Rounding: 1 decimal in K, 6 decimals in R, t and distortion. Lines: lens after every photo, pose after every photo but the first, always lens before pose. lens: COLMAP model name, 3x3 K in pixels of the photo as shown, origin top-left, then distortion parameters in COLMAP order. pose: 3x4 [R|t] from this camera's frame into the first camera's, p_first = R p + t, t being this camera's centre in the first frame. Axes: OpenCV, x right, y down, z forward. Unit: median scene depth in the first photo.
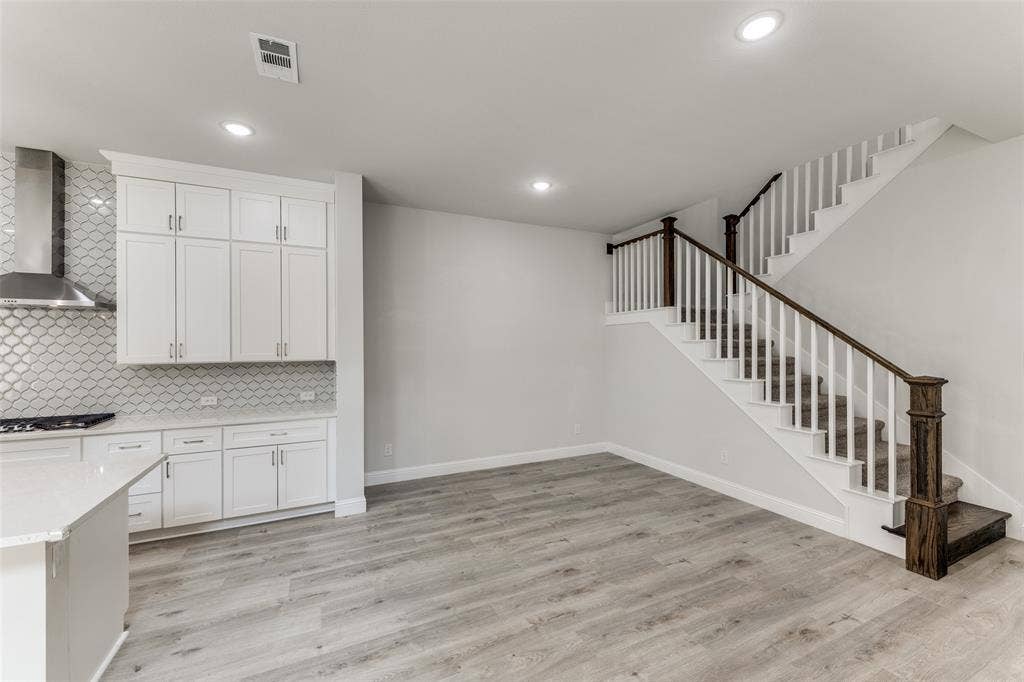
lens RADIAL K [[415.7, 0, 515.4], [0, 415.7, 342.1], [0, 0, 1]] dist [0.014744, -0.009388]
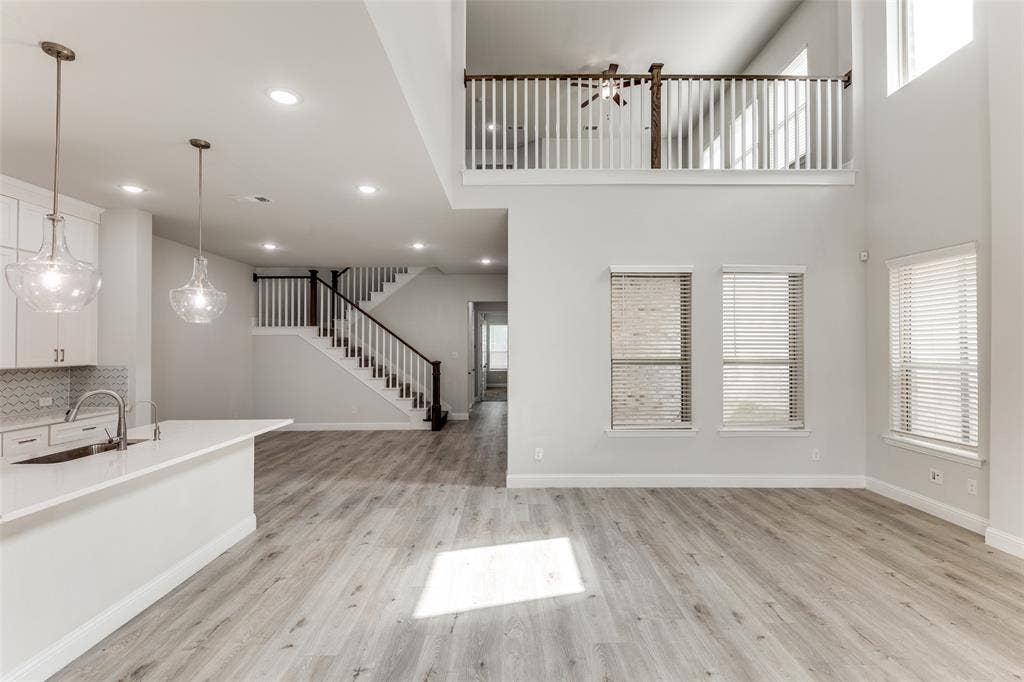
lens RADIAL K [[454.9, 0, 514.4], [0, 454.9, 341.9], [0, 0, 1]] dist [0.002357, -0.000698]
pose [[0.423416, 0.012508, 0.905849, -1.177576], [-0.003858, 0.999921, -0.012003, -0.008154], [-0.905927, 0.001587, 0.423430, -0.576339]]
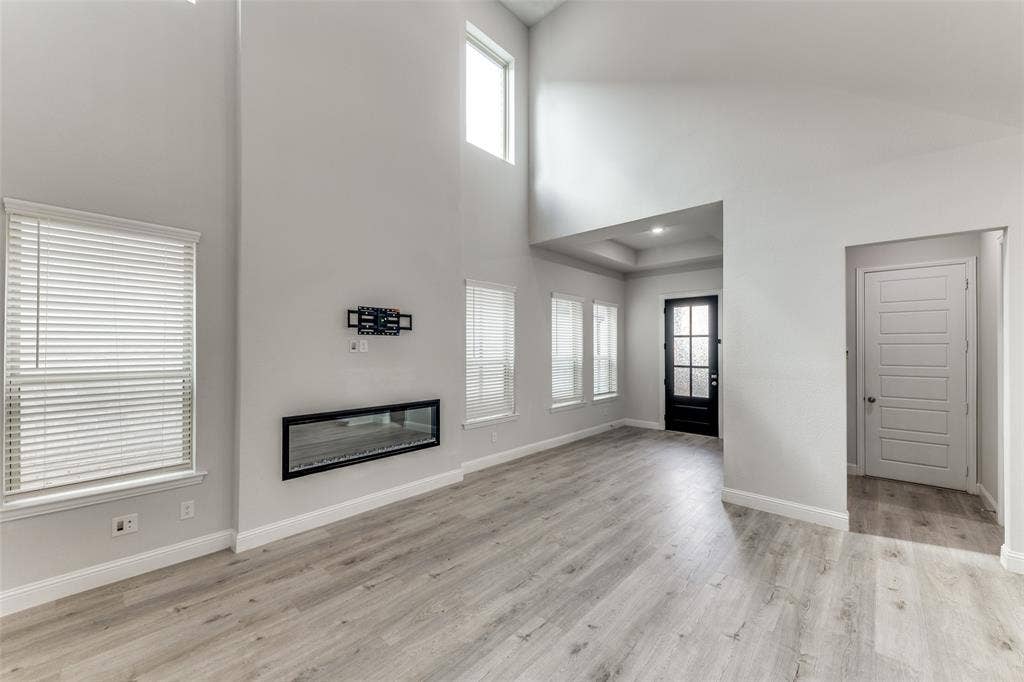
lens RADIAL K [[391.2, 0, 513.9], [0, 391.2, 345.4], [0, 0, 1]] dist [0.002002, -0.000072]
pose [[-0.929728, 0.000987, -0.368246, -0.094110], [0.003391, 0.999977, -0.005879, -0.014470], [0.368232, -0.006715, -0.929710, -0.106442]]
